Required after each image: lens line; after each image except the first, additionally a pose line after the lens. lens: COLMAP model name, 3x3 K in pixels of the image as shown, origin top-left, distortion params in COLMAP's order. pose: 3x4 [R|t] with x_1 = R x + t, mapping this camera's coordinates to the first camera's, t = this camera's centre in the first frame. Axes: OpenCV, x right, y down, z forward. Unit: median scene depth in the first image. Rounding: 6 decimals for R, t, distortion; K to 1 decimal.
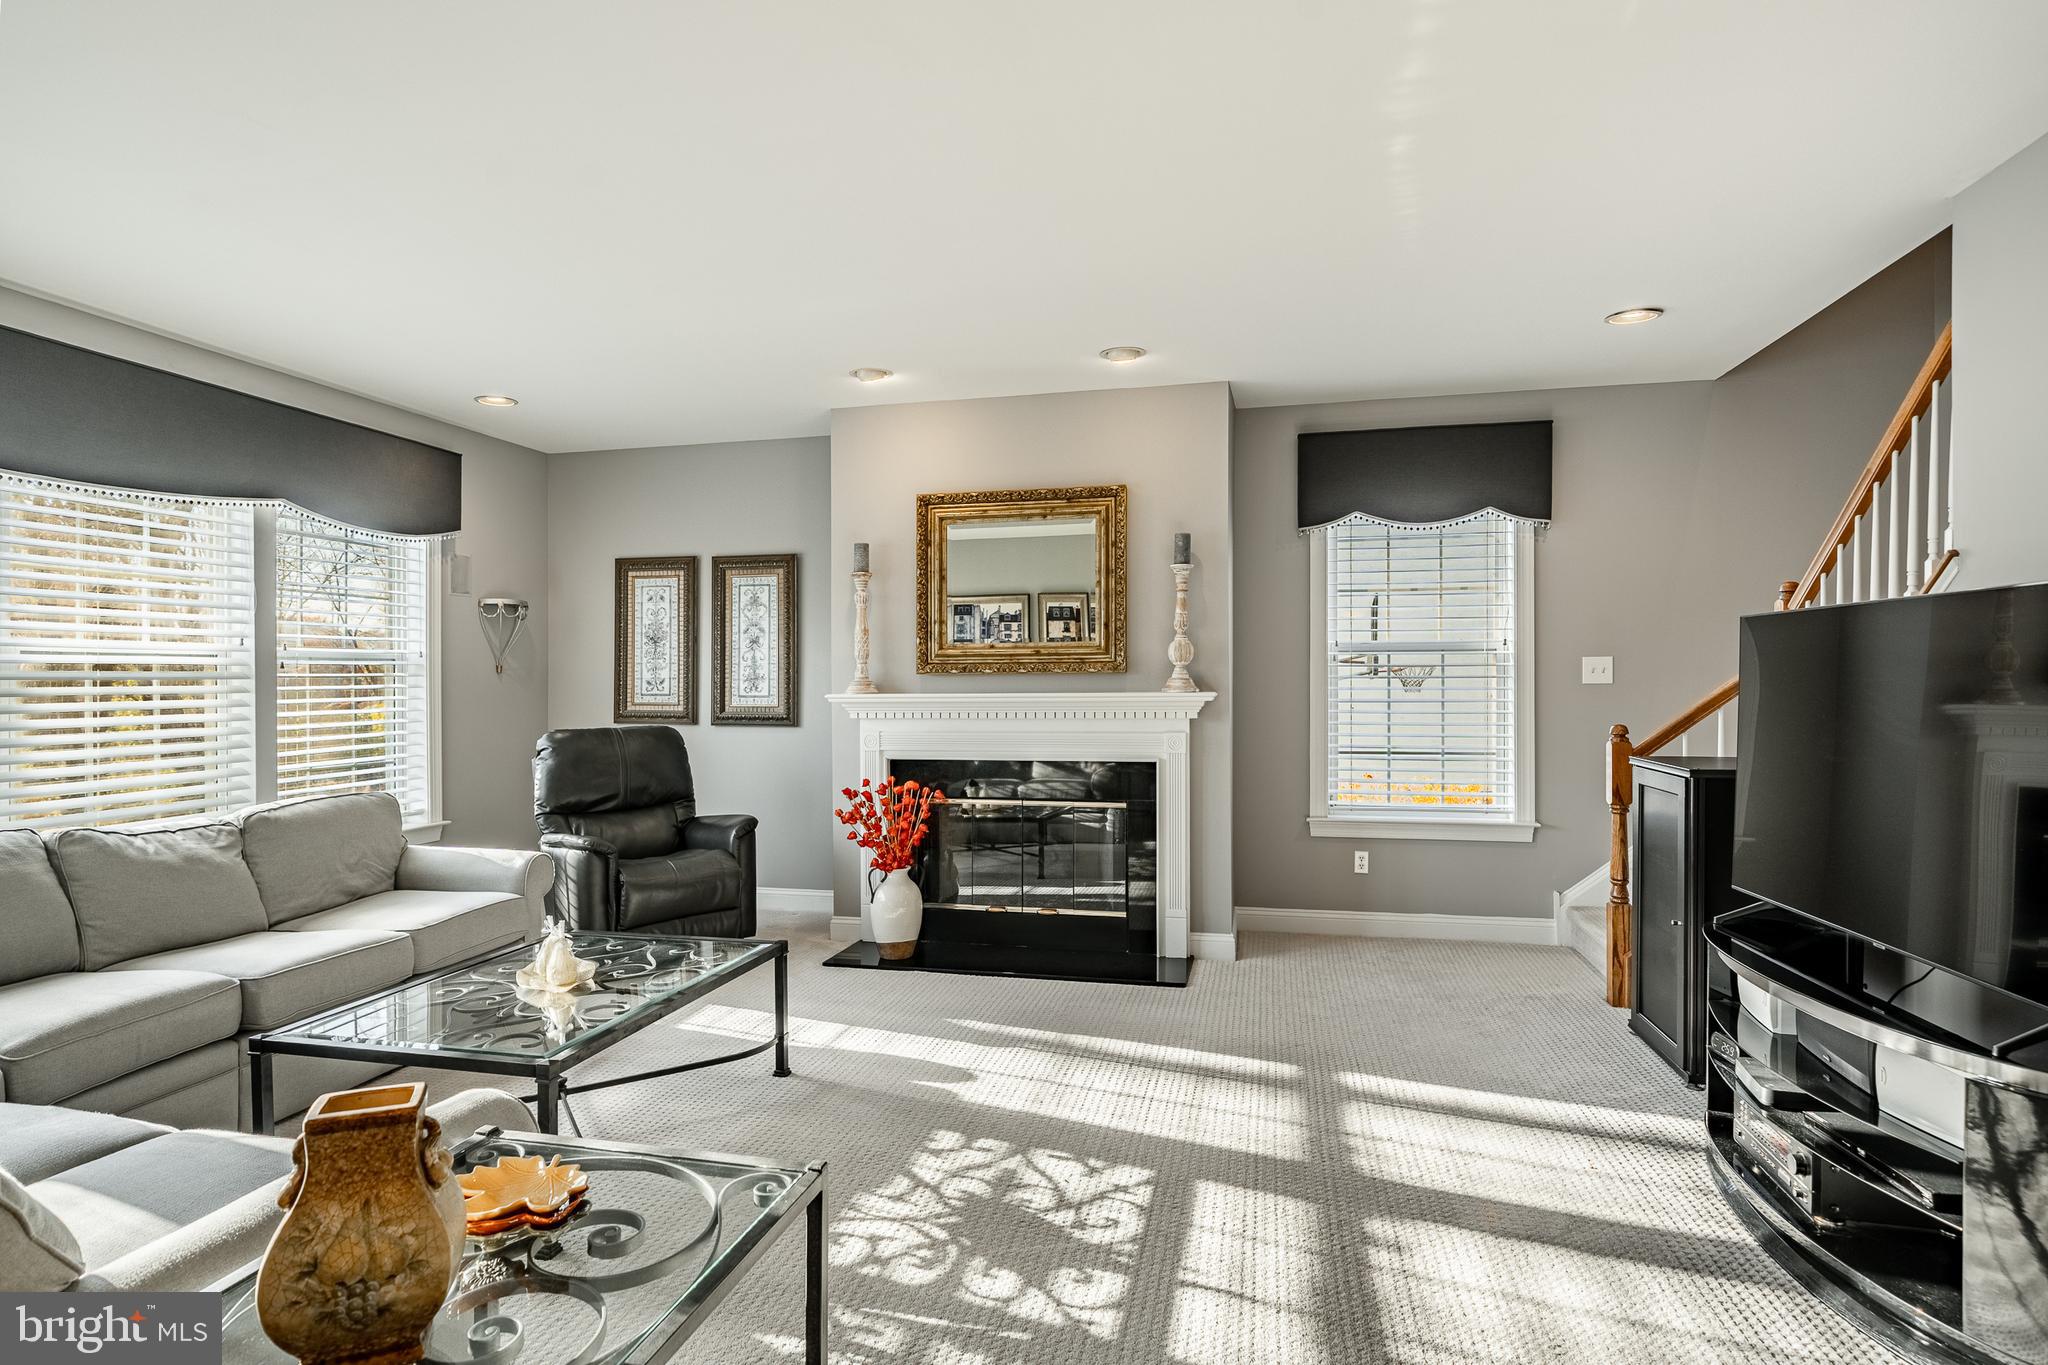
lens RADIAL K [[1062.0, 0, 1015.1], [0, 1062.0, 691.2], [0, 0, 1]] dist [0.018118, 0.000202]
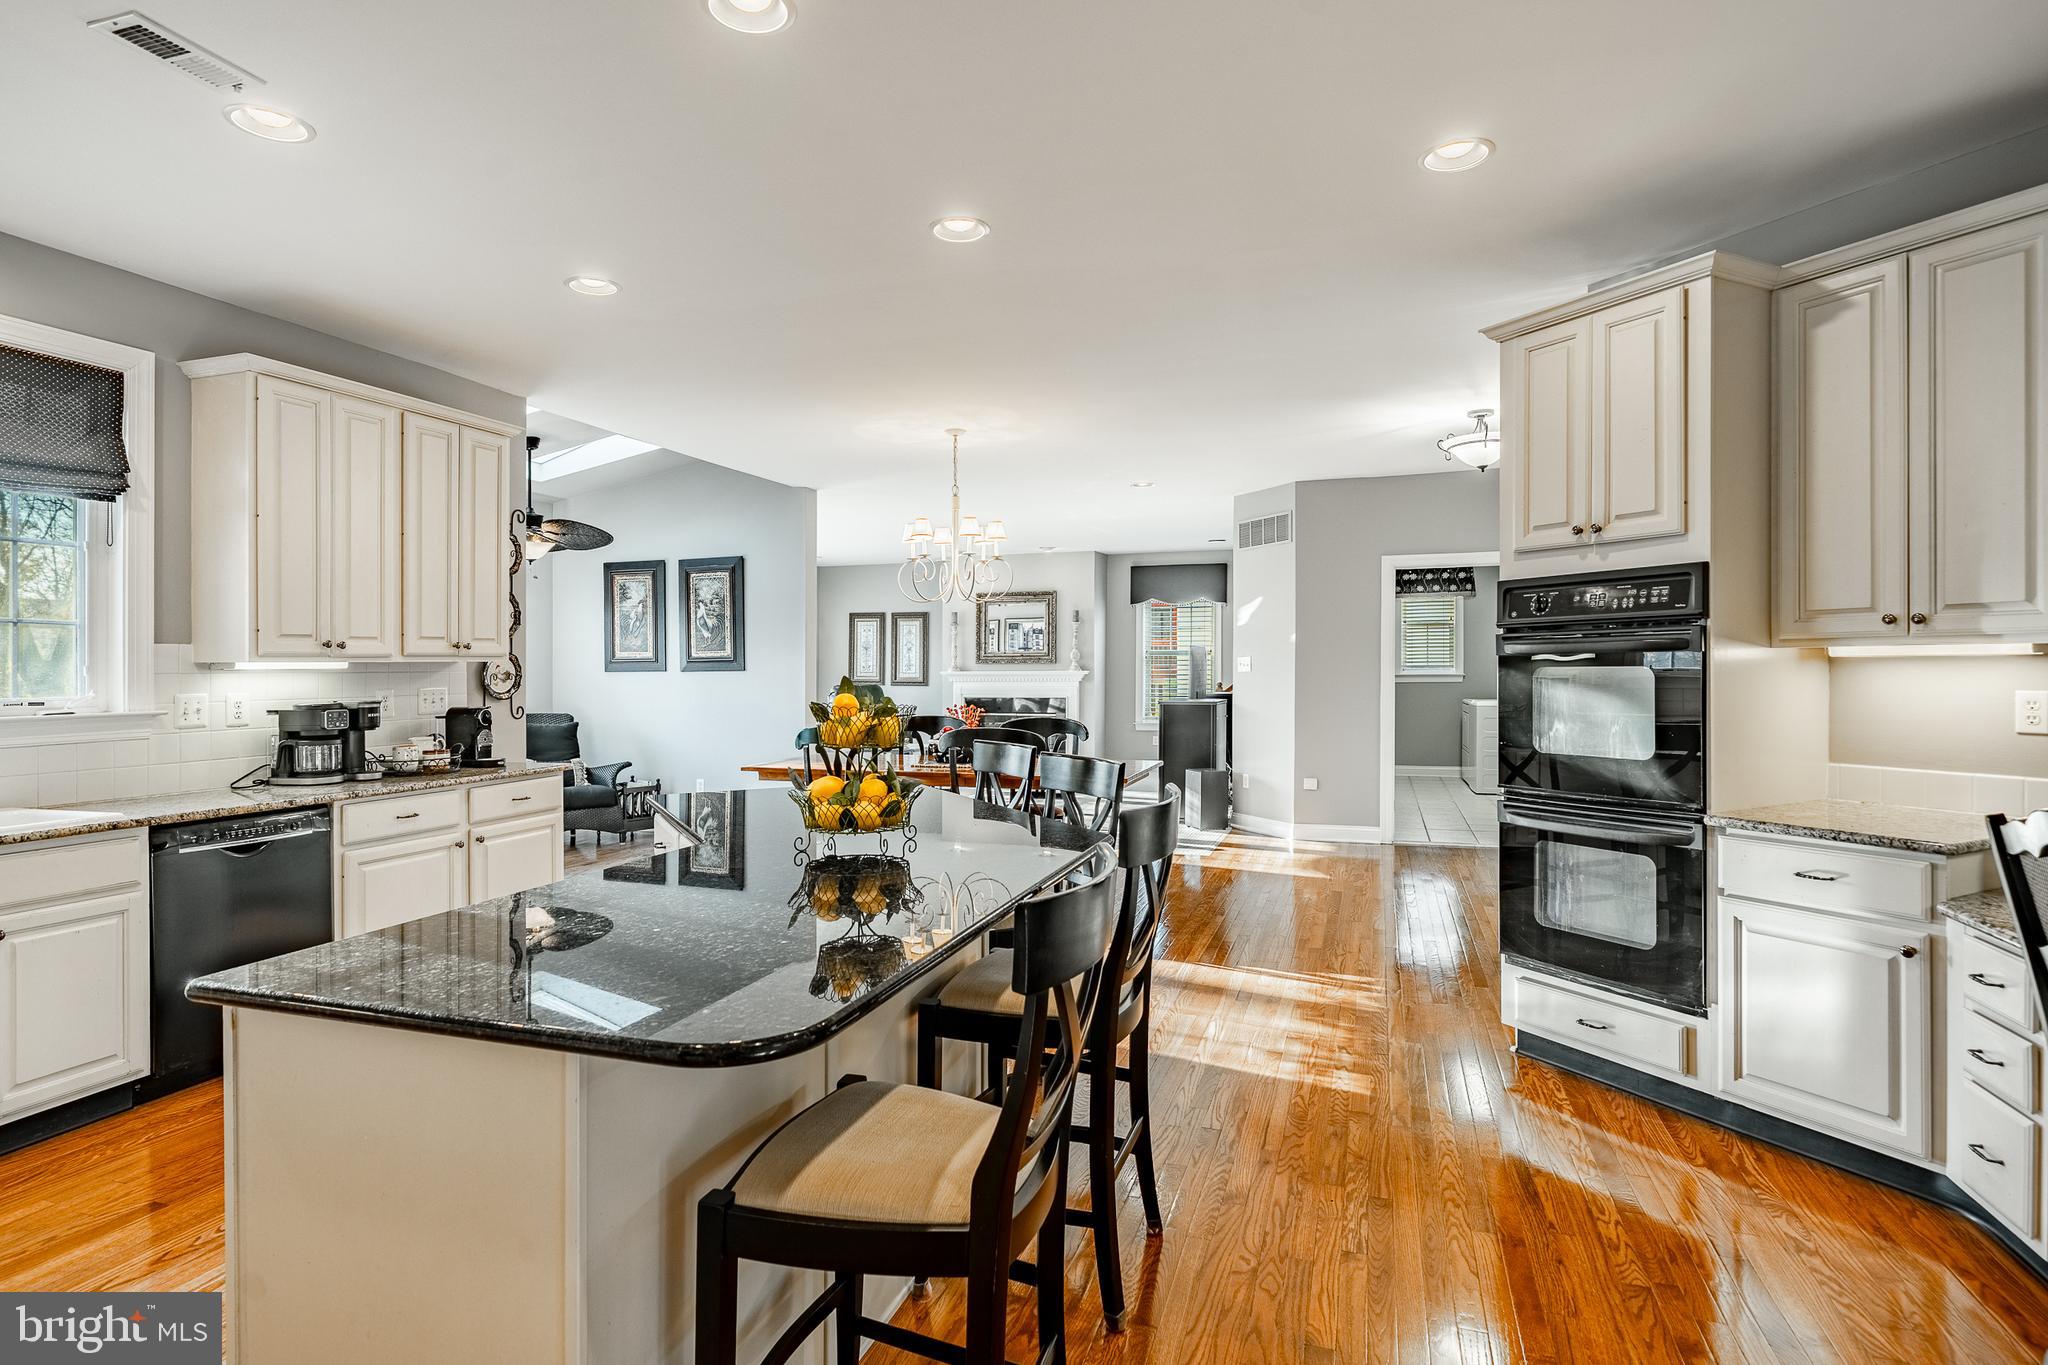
lens RADIAL K [[1062.0, 0, 1027.9], [0, 1062.0, 671.8], [0, 0, 1]] dist [0.018118, 0.000202]
pose [[0.996092, 0.002039, -0.088299, 0.246177], [-0.002188, 0.999996, -0.001590, 0.006181], [0.088296, 0.001777, 0.996093, -1.457491]]
